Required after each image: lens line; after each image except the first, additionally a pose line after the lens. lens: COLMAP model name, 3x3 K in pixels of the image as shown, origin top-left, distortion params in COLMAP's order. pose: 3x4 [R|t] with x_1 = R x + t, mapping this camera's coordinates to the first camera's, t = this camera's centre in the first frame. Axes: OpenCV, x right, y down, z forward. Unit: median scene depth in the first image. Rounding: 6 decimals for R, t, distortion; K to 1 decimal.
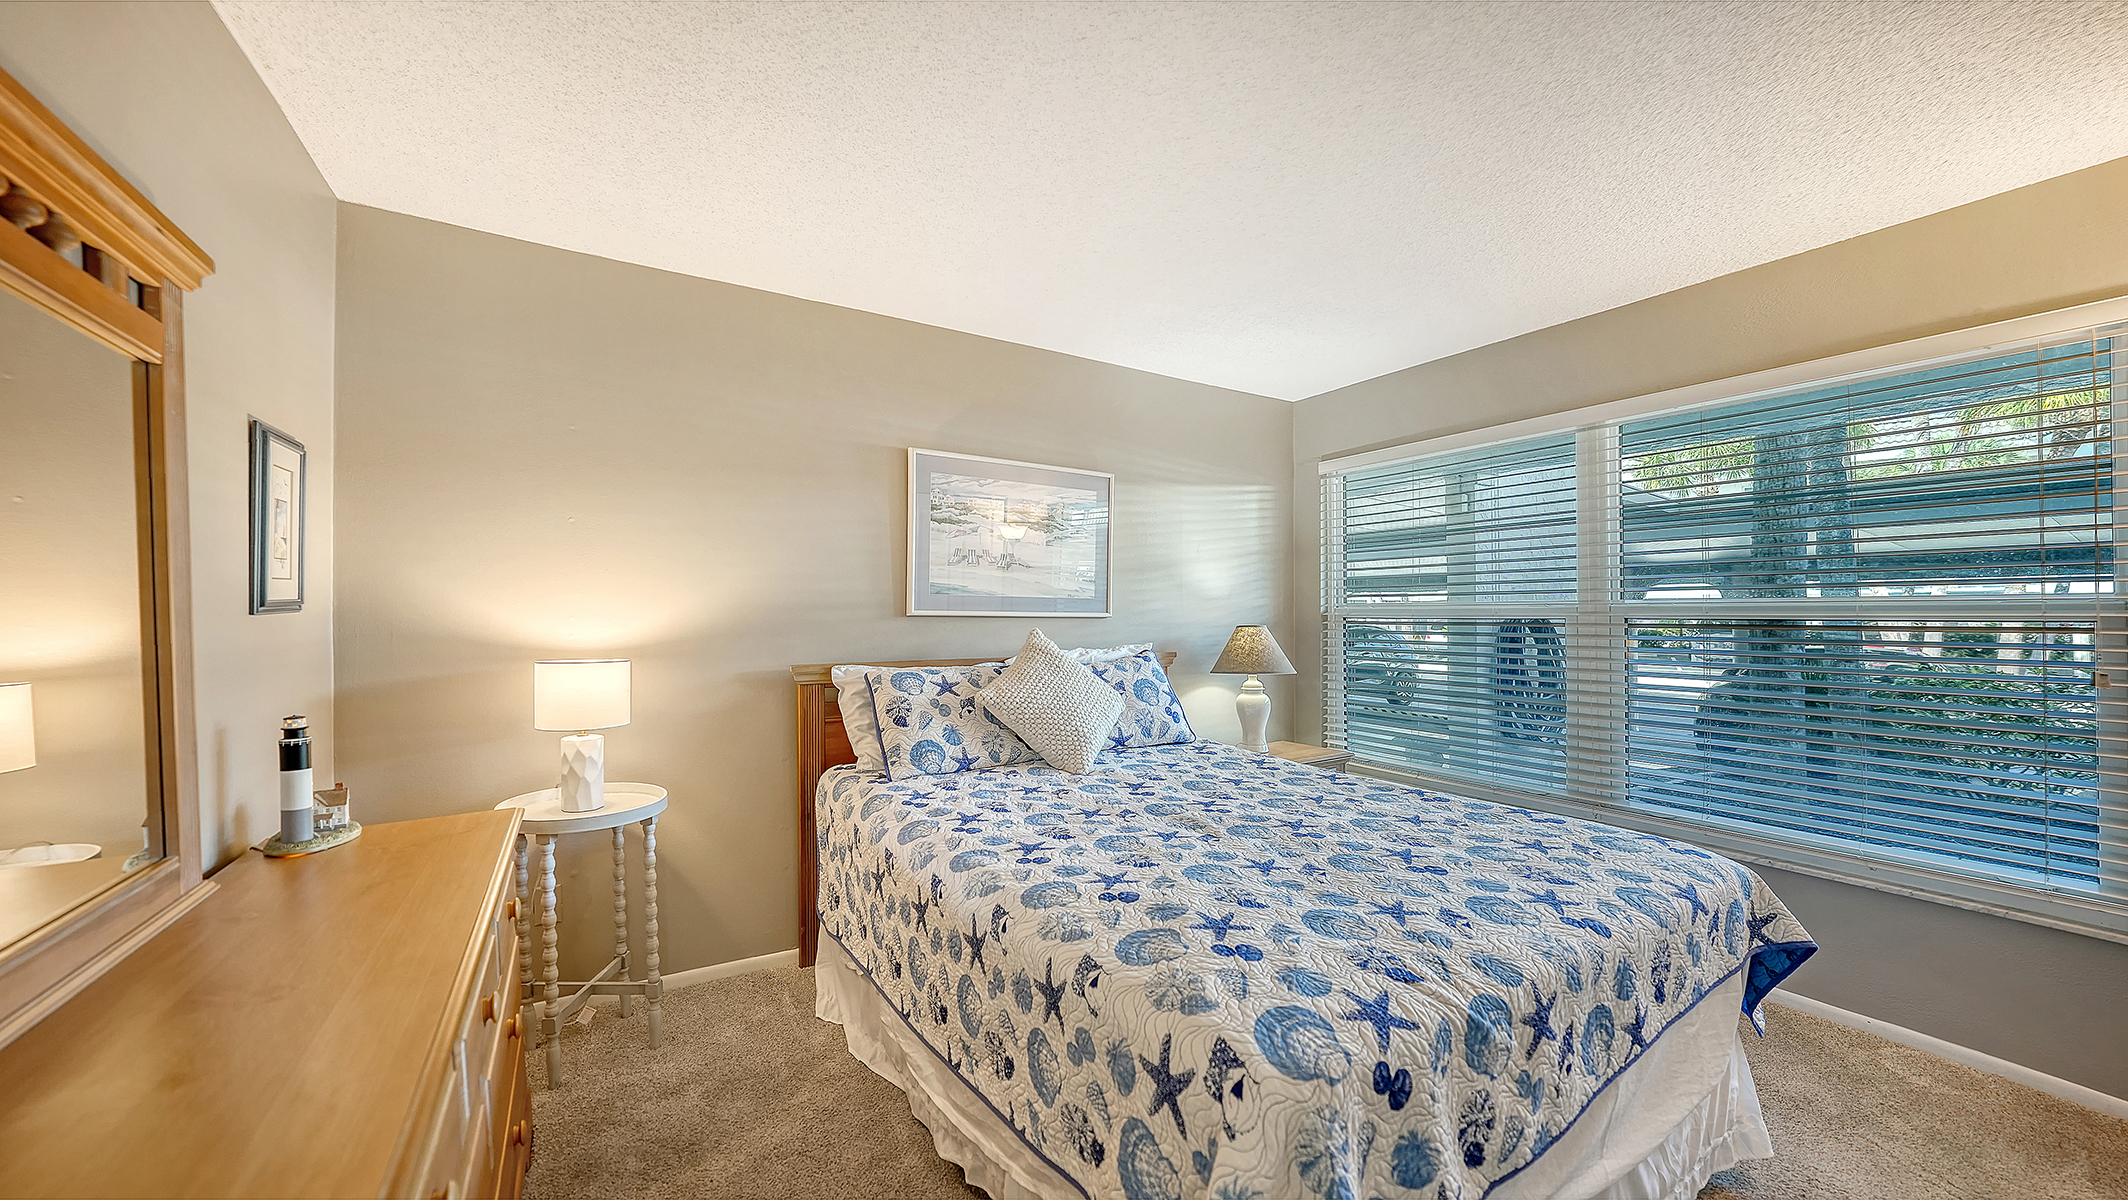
lens RADIAL K [[736.7, 0, 1083.5], [0, 736.7, 615.6], [0, 0, 1]] dist [-0.023734, -0.000006]
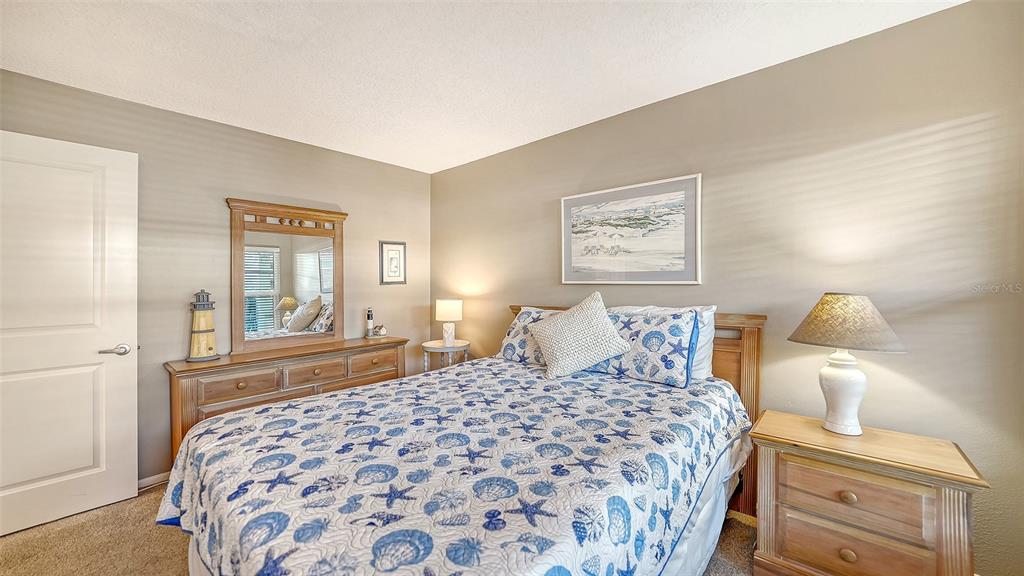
lens RADIAL K [[387.0, 0, 512.0], [0, 387.0, 288.0], [0, 0, 1]] dist [-0.017127, 0.000053]
pose [[0.267564, 0.007547, -0.963510, 0.709493], [0.006749, 0.999930, 0.009706, -0.000137], [0.963516, -0.009099, 0.267495, 0.589511]]
